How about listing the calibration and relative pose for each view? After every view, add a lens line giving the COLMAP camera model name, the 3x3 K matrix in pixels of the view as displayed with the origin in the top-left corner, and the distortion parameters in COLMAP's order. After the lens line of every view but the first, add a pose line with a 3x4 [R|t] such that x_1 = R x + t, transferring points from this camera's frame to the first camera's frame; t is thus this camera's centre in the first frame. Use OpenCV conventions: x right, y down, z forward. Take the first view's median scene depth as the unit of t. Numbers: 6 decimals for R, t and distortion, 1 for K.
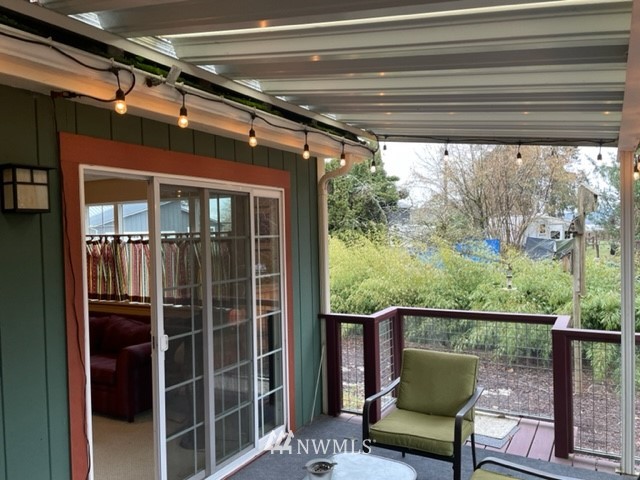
lens RADIAL K [[497.1, 0, 320.0], [0, 497.1, 240.0], [0, 0, 1]] dist [0.084147, -0.107515]
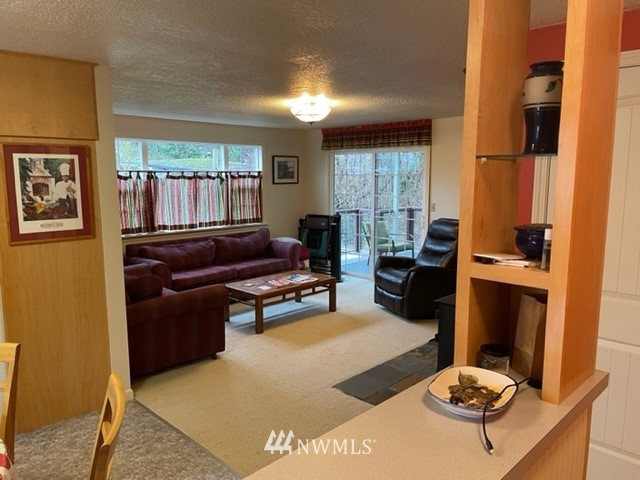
lens RADIAL K [[487.2, 0, 320.0], [0, 487.2, 240.0], [0, 0, 1]] dist [0.105310, -0.126816]
pose [[0.258769, -0.129390, 0.957234, -1.310265], [-0.002673, 0.990888, 0.134662, -0.005963], [-0.965935, -0.037405, 0.256065, 0.374026]]
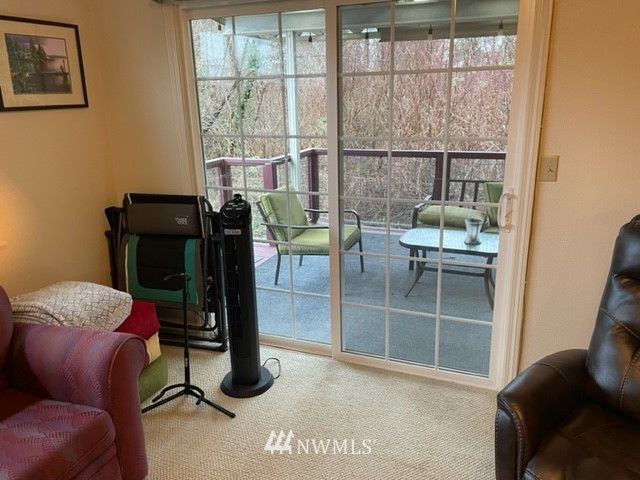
lens RADIAL K [[497.1, 0, 320.0], [0, 497.1, 240.0], [0, 0, 1]] dist [0.084147, -0.107515]
pose [[-0.139862, -0.271406, 0.952249, -0.563019], [0.018675, 0.960807, 0.276588, 0.012772], [-0.989995, 0.056467, -0.129312, 0.625040]]
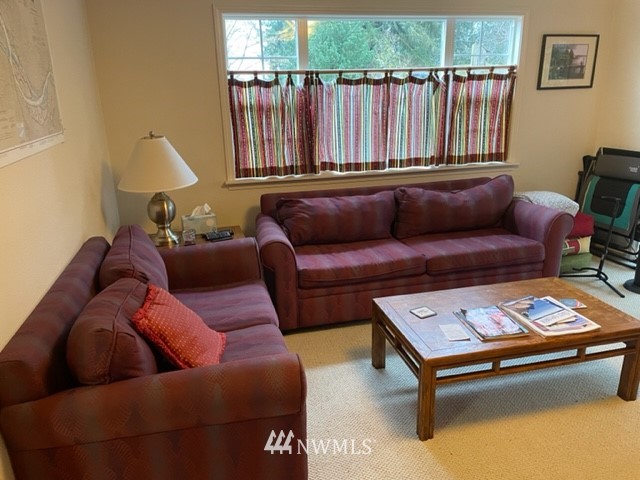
lens RADIAL K [[487.2, 0, 320.0], [0, 487.2, 240.0], [0, 0, 1]] dist [0.105310, -0.126816]
pose [[0.722379, -0.218398, 0.656103, -0.843273], [0.017206, 0.954198, 0.298682, 0.008333], [-0.691283, -0.204472, 0.693050, 0.503311]]
